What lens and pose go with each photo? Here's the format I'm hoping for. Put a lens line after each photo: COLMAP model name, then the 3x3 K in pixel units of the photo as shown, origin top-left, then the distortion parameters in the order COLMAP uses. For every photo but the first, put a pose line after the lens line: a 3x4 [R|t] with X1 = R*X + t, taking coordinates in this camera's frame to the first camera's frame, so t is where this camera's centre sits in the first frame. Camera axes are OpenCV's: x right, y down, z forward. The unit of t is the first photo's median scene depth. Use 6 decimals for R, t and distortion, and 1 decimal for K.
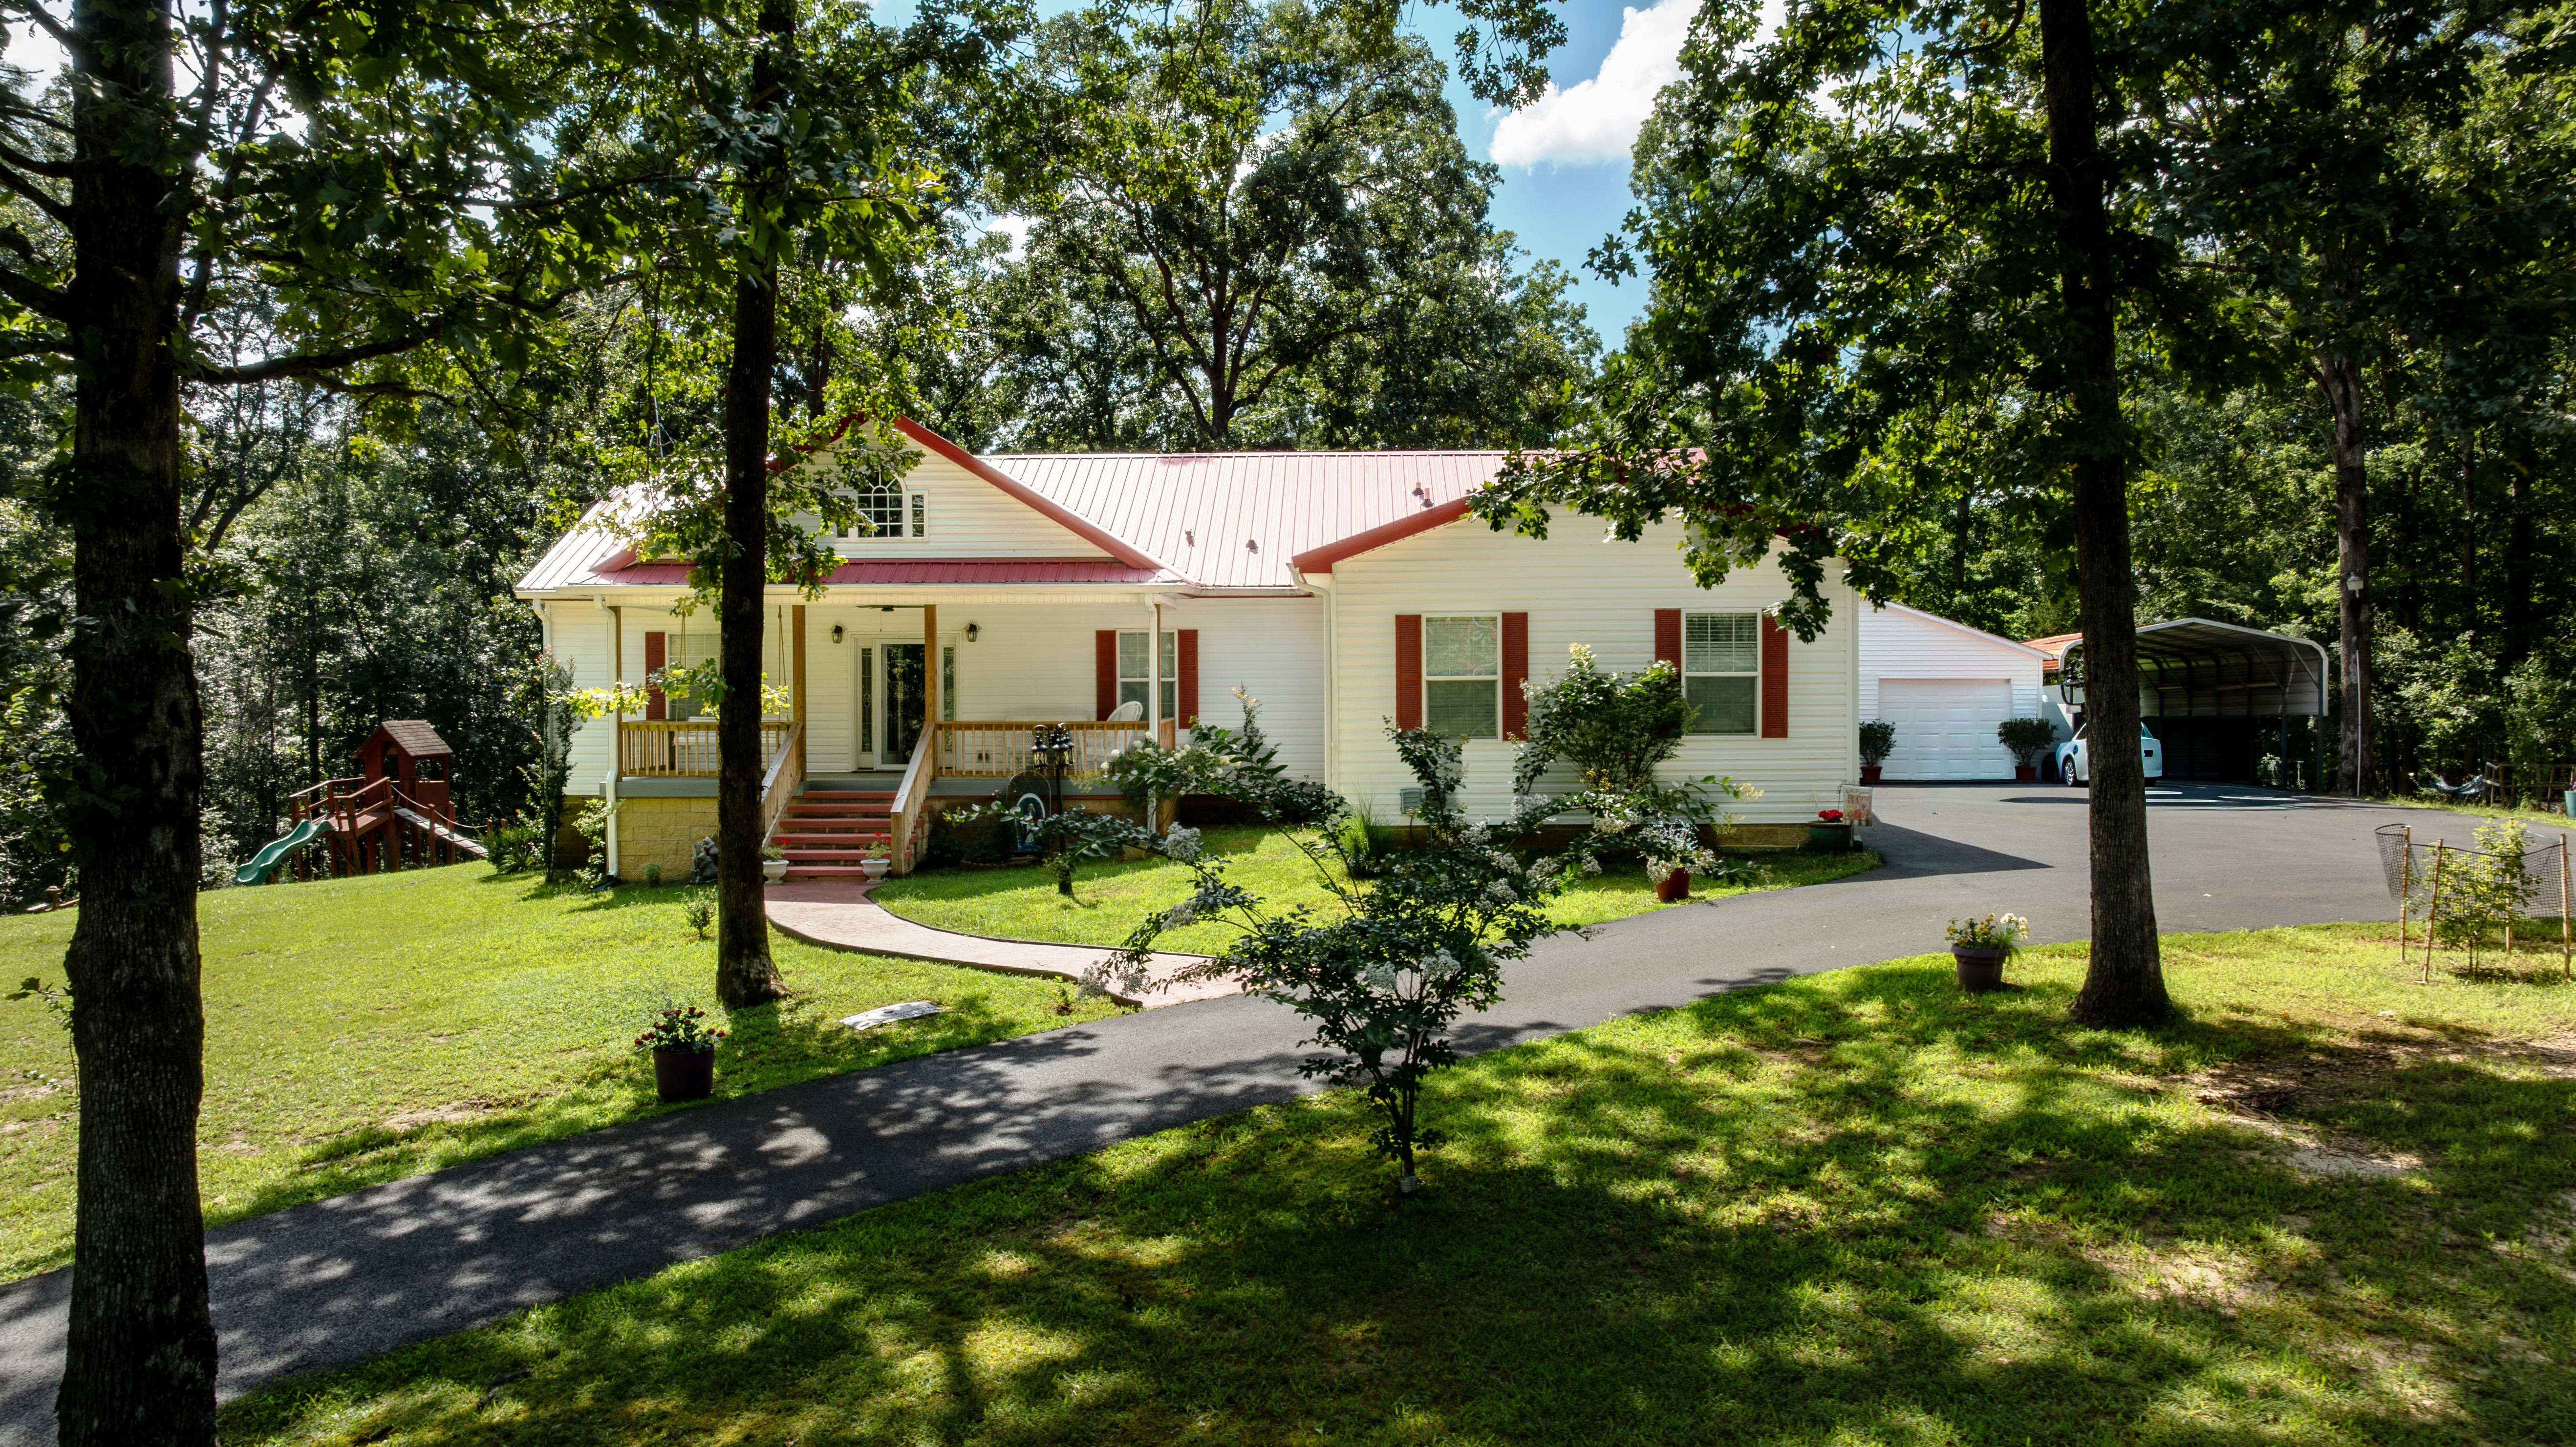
lens RADIAL K [[1841.7, 0, 1288.0], [0, 1841.7, 723.5], [0, 0, 1]] dist [0.001060, -0.052360]
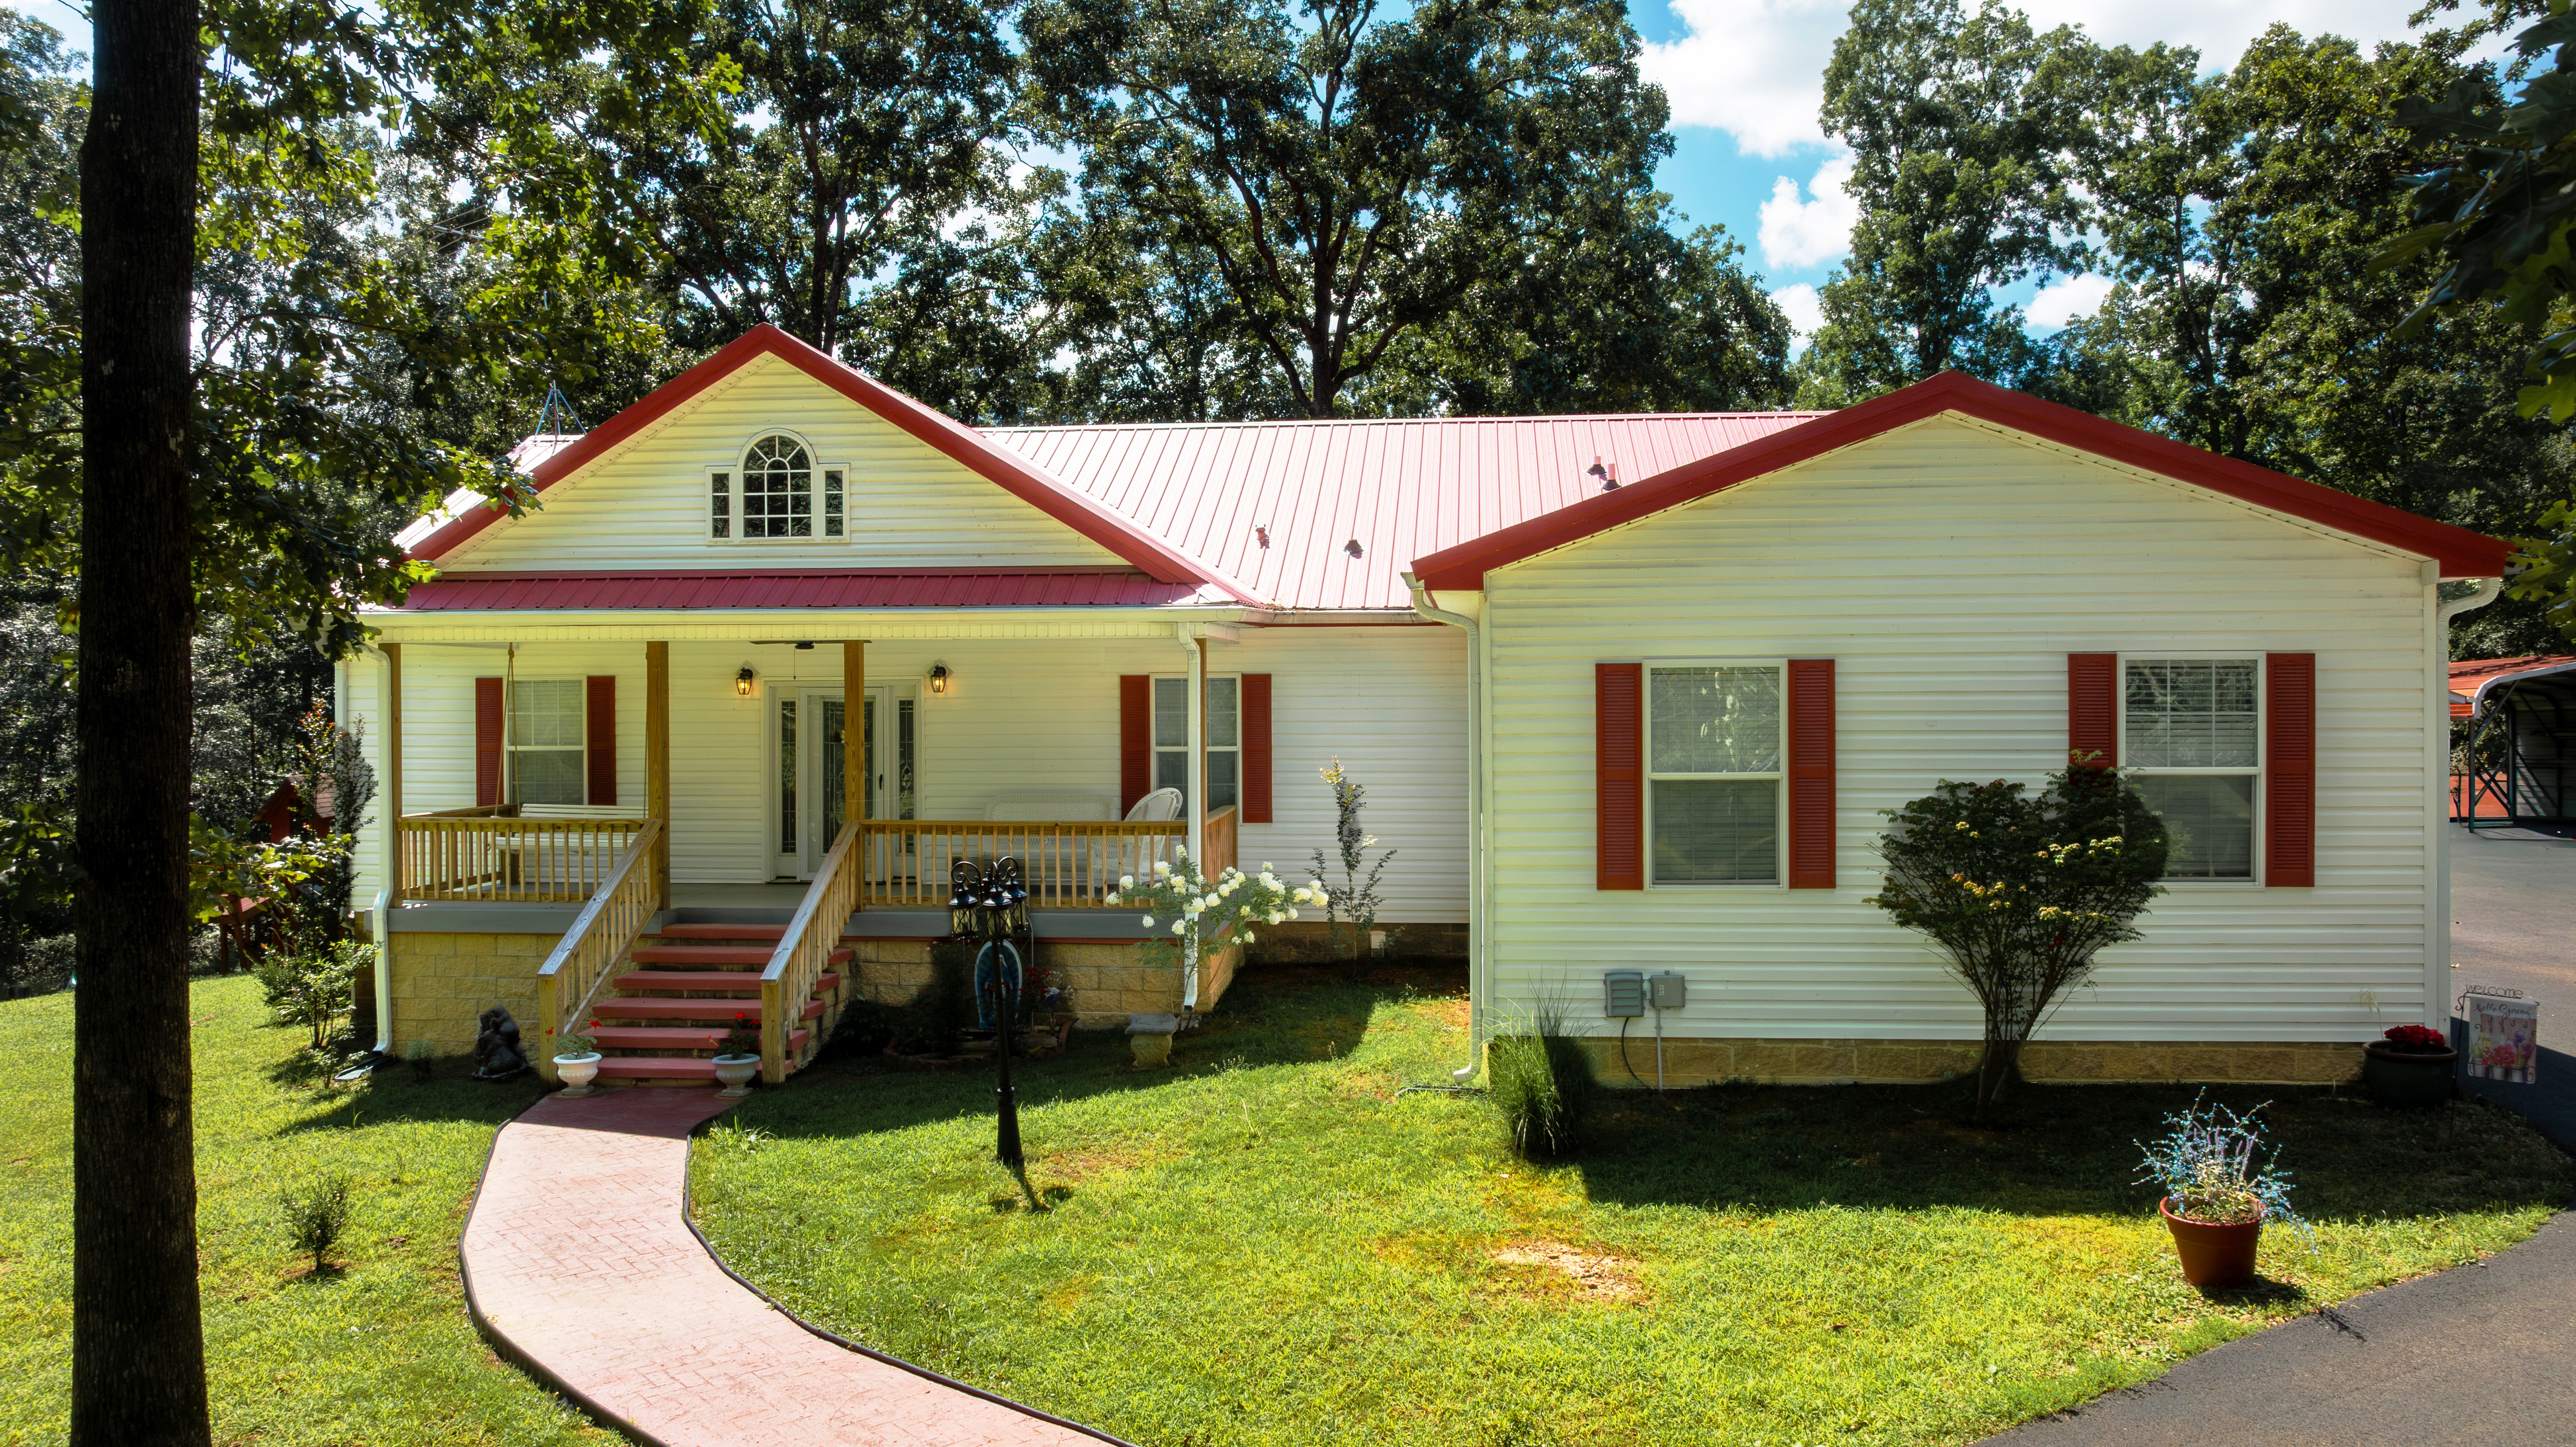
lens RADIAL K [[1841.7, 0, 1288.0], [0, 1841.7, 723.5], [0, 0, 1]] dist [0.001060, -0.052360]
pose [[0.997744, 0.000154, -0.067131, 0.001709], [-0.000621, 0.999976, -0.006934, -0.028438], [0.067128, 0.006960, 0.997720, 0.335285]]
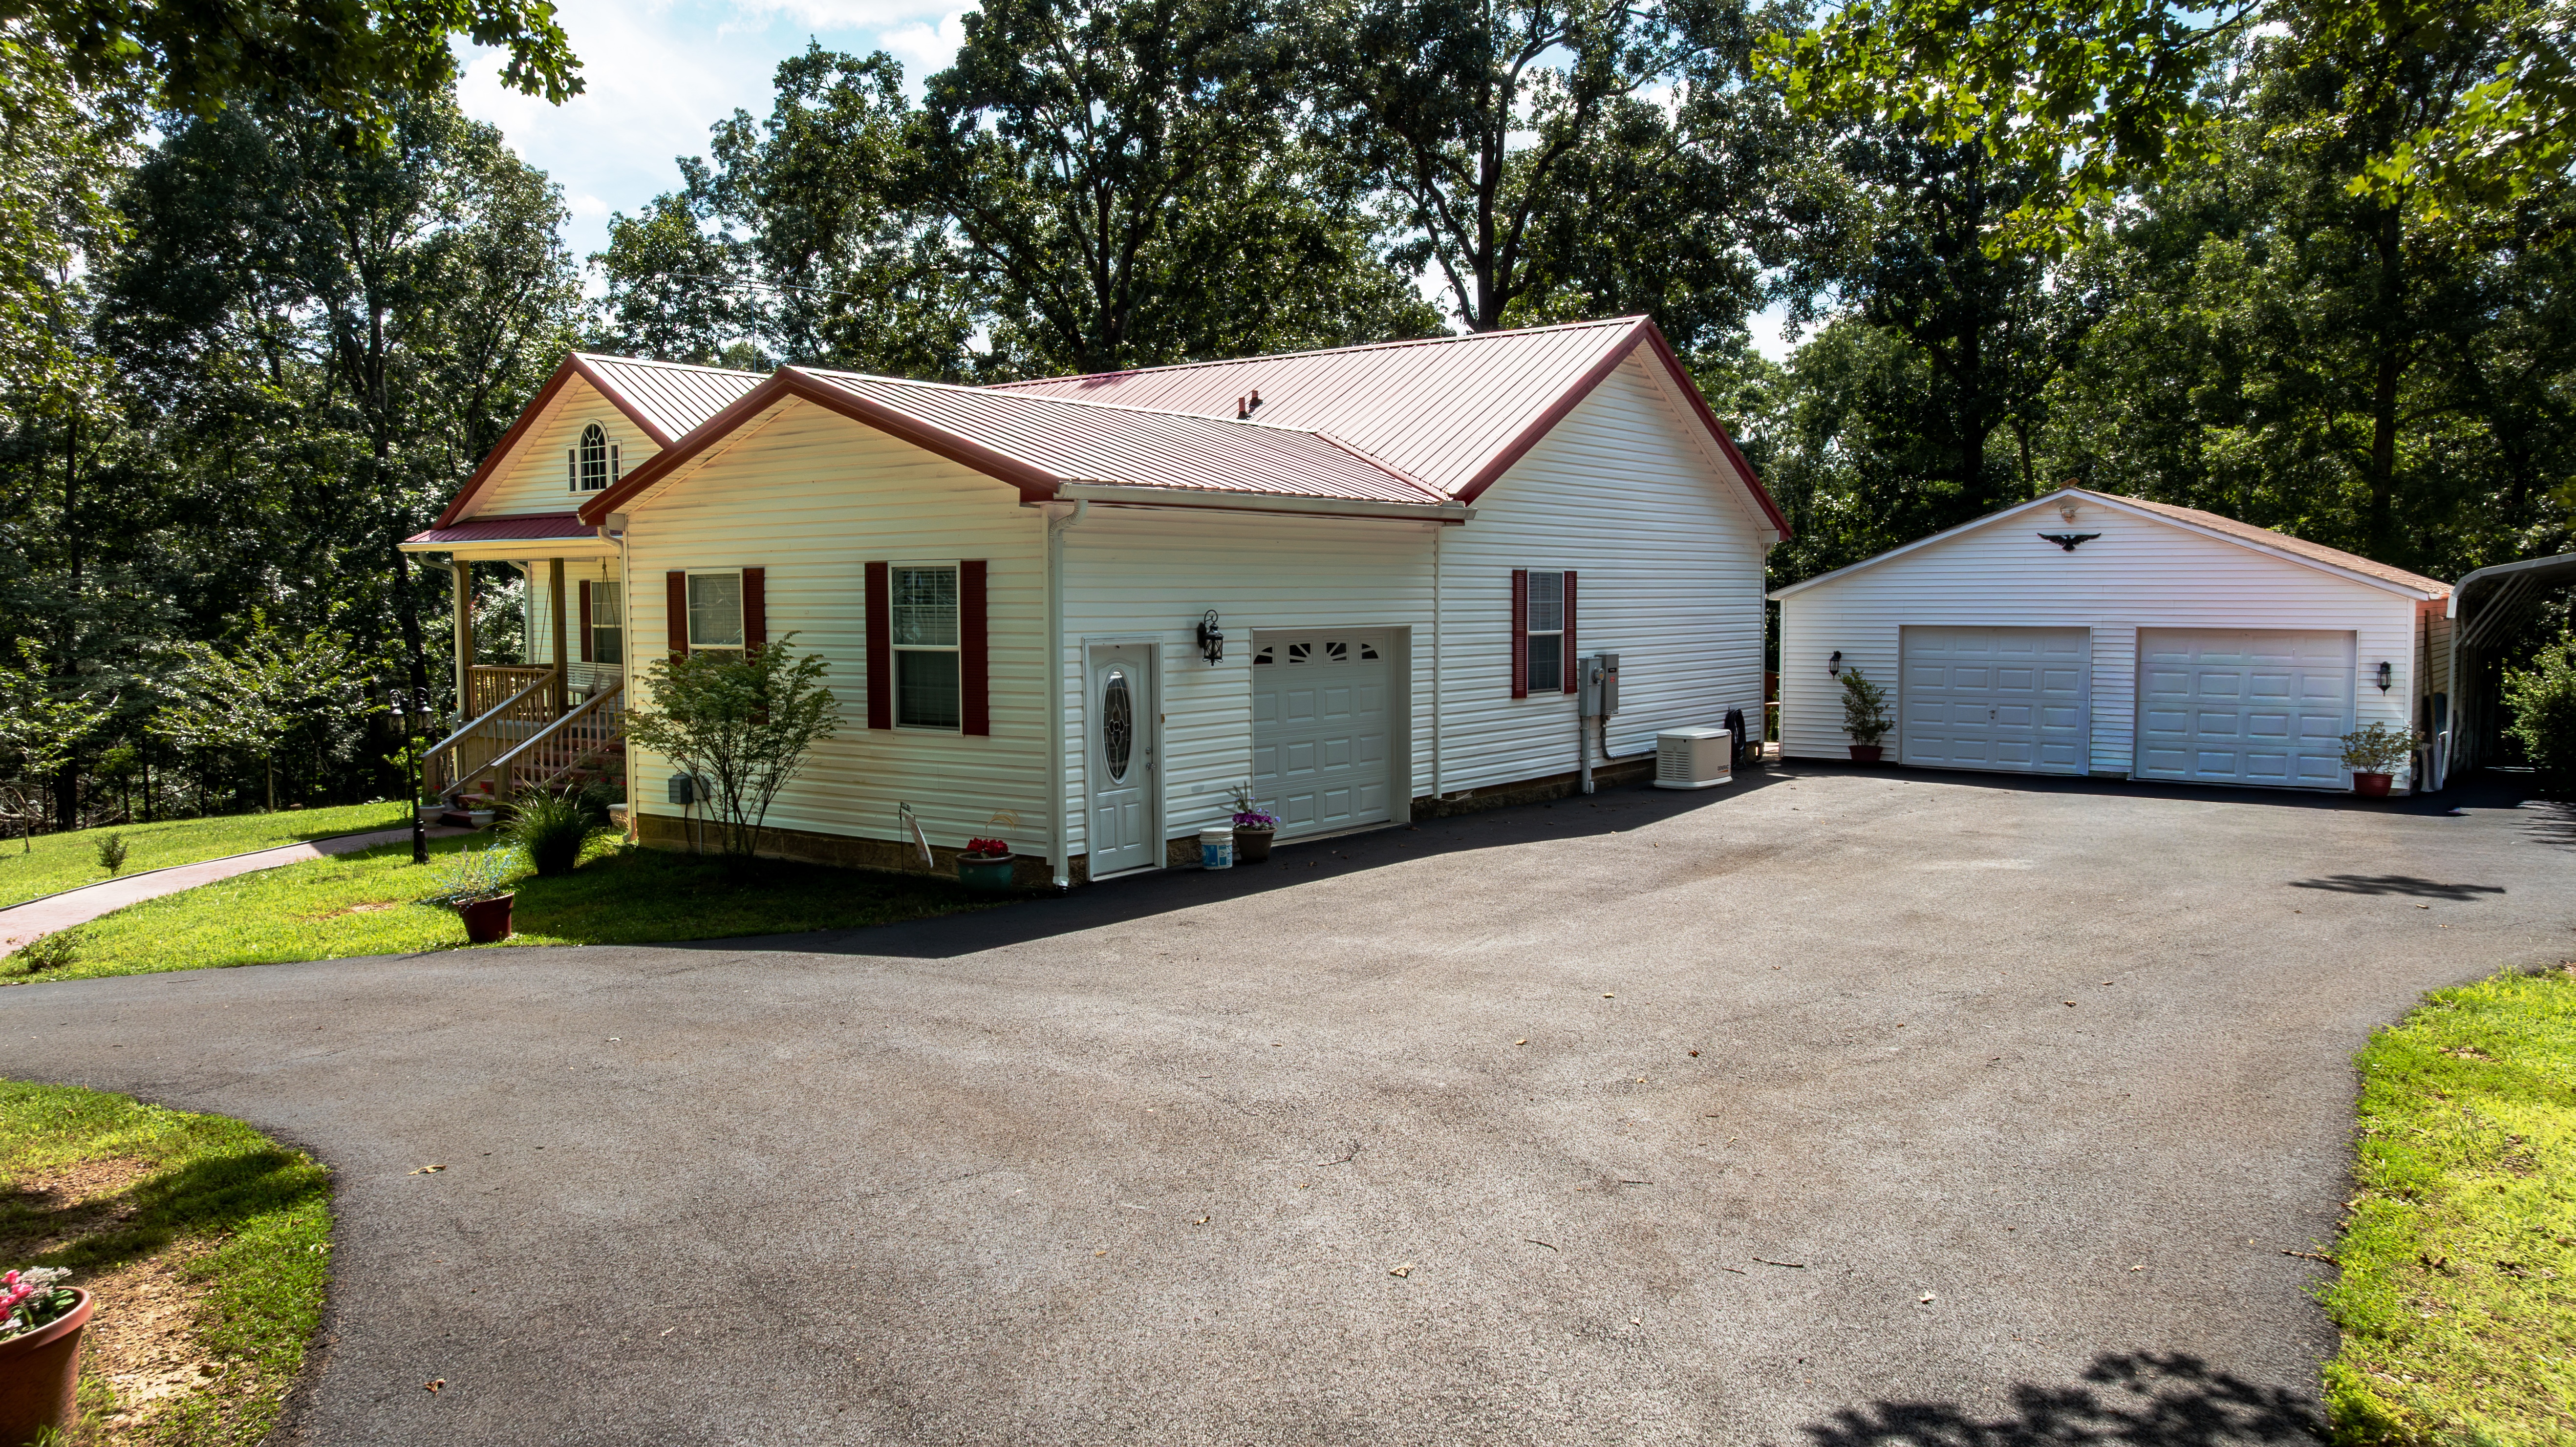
lens RADIAL K [[1841.7, 0, 1288.0], [0, 1841.7, 723.5], [0, 0, 1]] dist [0.001060, -0.052360]
pose [[0.813957, 0.040360, -0.579522, 0.618442], [-0.012725, 0.998583, 0.051673, -0.027957], [0.580786, -0.034686, 0.813317, 0.365959]]
